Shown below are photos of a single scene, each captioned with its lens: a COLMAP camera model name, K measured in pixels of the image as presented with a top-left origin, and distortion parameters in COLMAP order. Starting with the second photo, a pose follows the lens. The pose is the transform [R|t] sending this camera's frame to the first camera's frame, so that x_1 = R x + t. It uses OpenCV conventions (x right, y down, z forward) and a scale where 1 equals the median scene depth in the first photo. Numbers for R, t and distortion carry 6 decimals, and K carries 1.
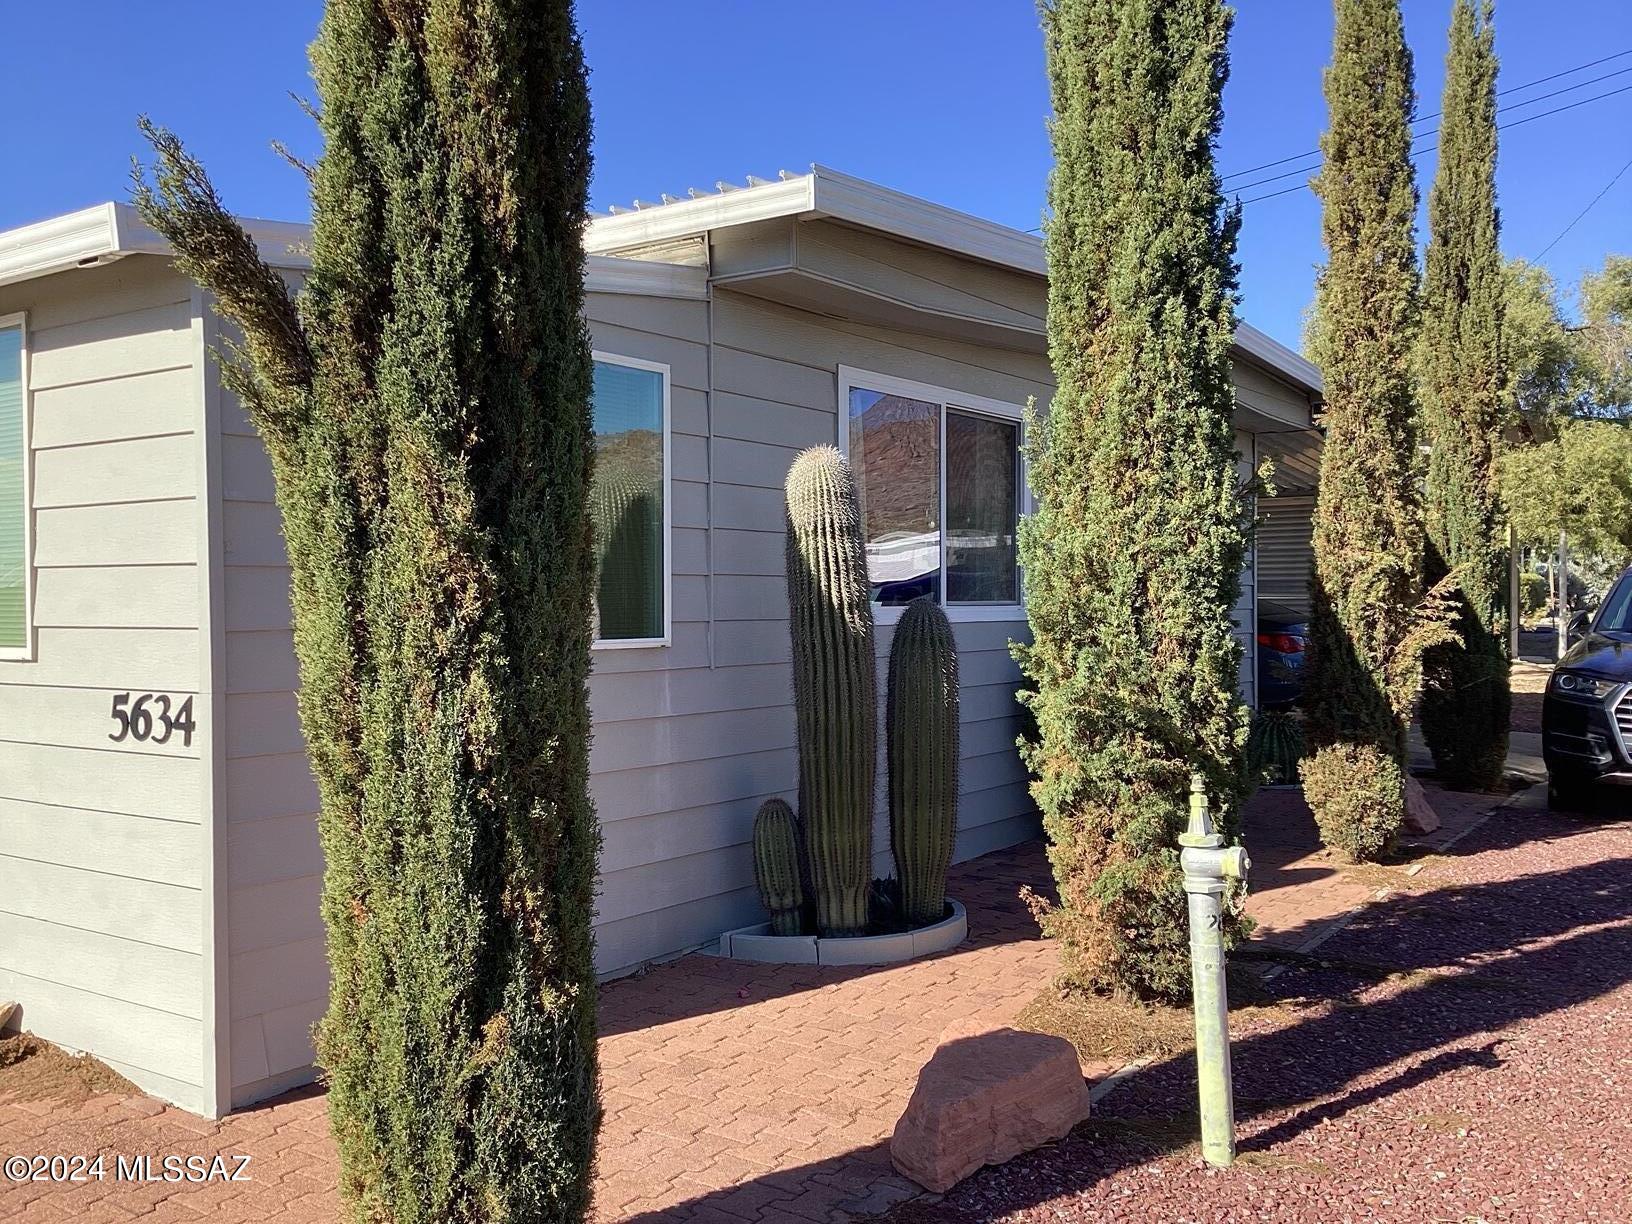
lens RADIAL K [[1471.1, 0, 821.2], [0, 1471.1, 615.1], [0, 0, 1]] dist [0.070484, -0.113739]
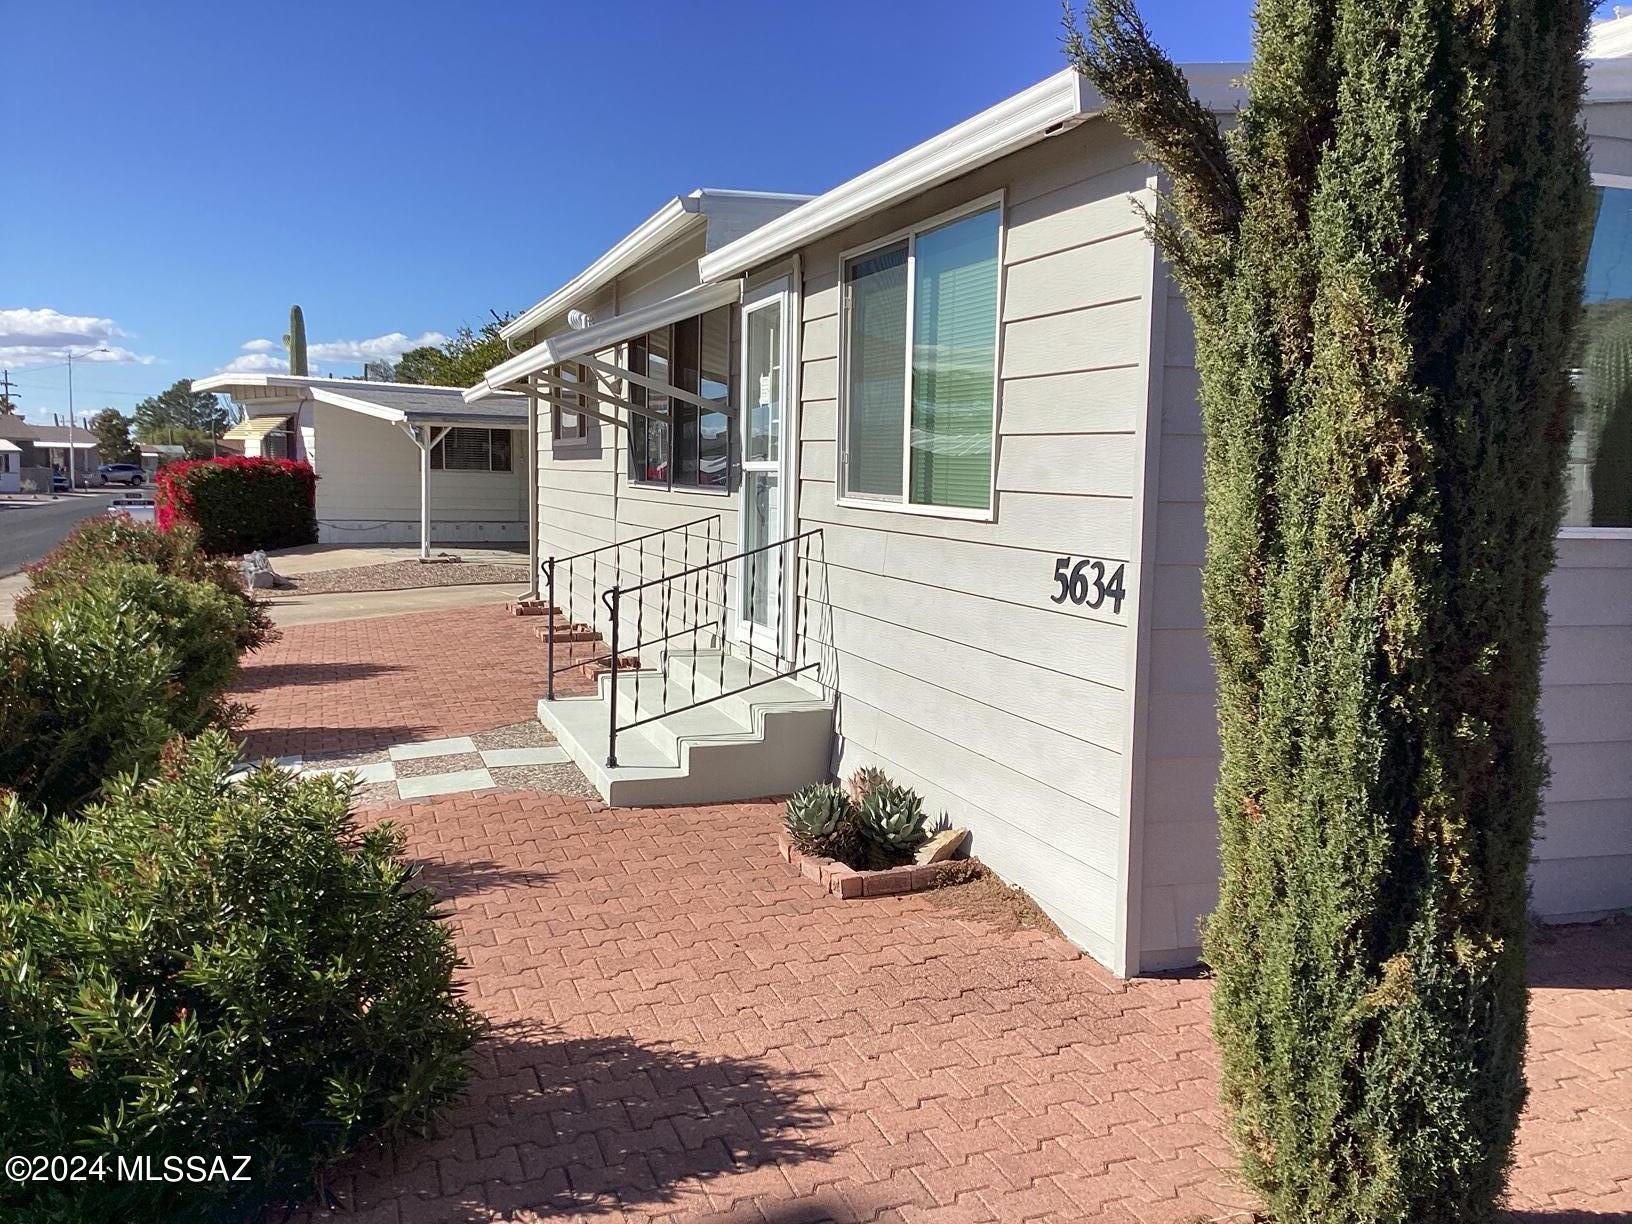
lens RADIAL K [[1471.1, 0, 806.5], [0, 1471.1, 619.8], [0, 0, 1]] dist [0.070484, -0.113739]
pose [[0.799814, 0.084927, -0.594209, 0.004109], [-0.031722, 0.994537, 0.099446, -0.001045], [0.599409, -0.060689, 0.798139, 0.104863]]
